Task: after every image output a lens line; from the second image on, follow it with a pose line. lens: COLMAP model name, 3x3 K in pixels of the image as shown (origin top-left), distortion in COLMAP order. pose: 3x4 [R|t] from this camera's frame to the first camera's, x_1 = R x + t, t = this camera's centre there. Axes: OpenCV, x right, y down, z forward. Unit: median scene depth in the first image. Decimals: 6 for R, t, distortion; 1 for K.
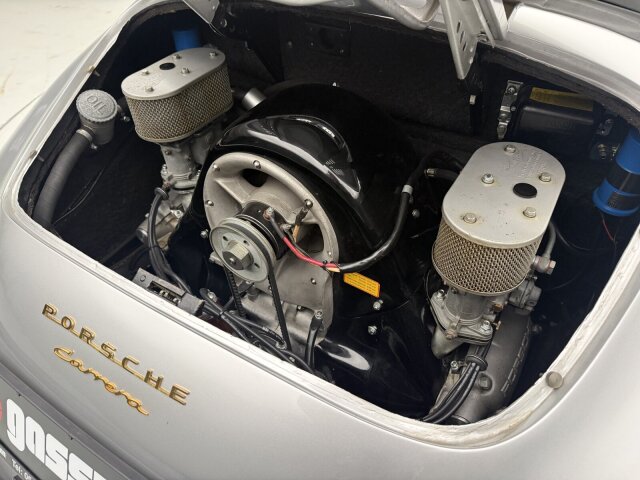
lens RADIAL K [[460.0, 0, 320.9], [0, 460.0, 236.4], [0, 0, 1]] dist [0.079815, -0.119633]
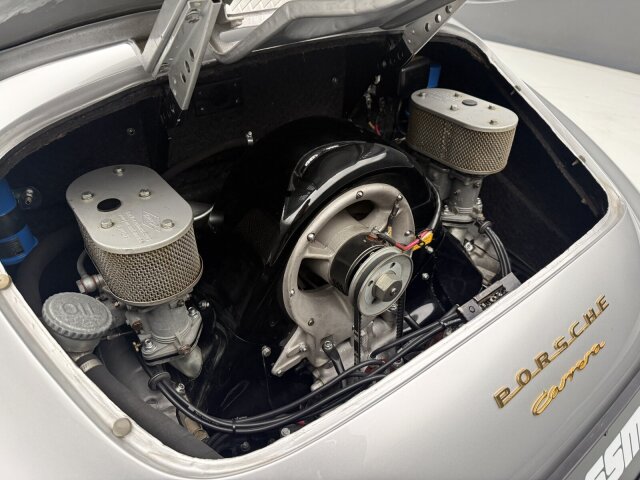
lens RADIAL K [[460.0, 0, 320.9], [0, 460.0, 236.4], [0, 0, 1]] dist [0.079815, -0.119633]
pose [[0.345794, -0.538102, 0.768682, -0.853052], [0.633860, 0.737997, 0.231478, -0.324190], [-0.691844, 0.407194, 0.596276, 0.442446]]
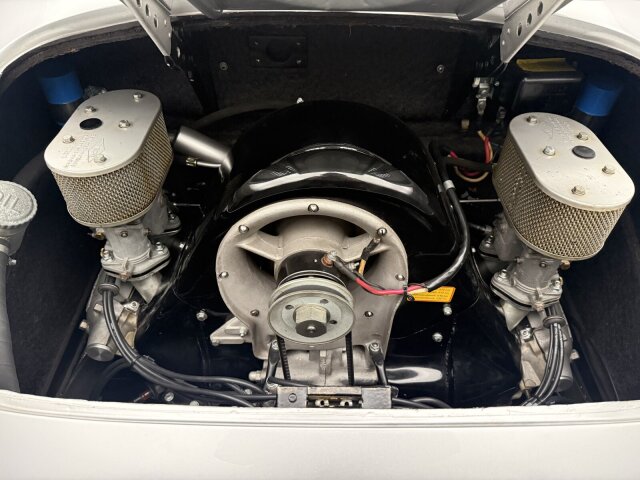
lens RADIAL K [[460.0, 0, 320.9], [0, 460.0, 236.4], [0, 0, 1]] dist [0.079815, -0.119633]
pose [[0.849475, -0.330907, 0.410966, -0.423734], [0.333266, 0.940356, 0.068301, -0.140084], [-0.409055, 0.078941, 0.909089, 0.215040]]
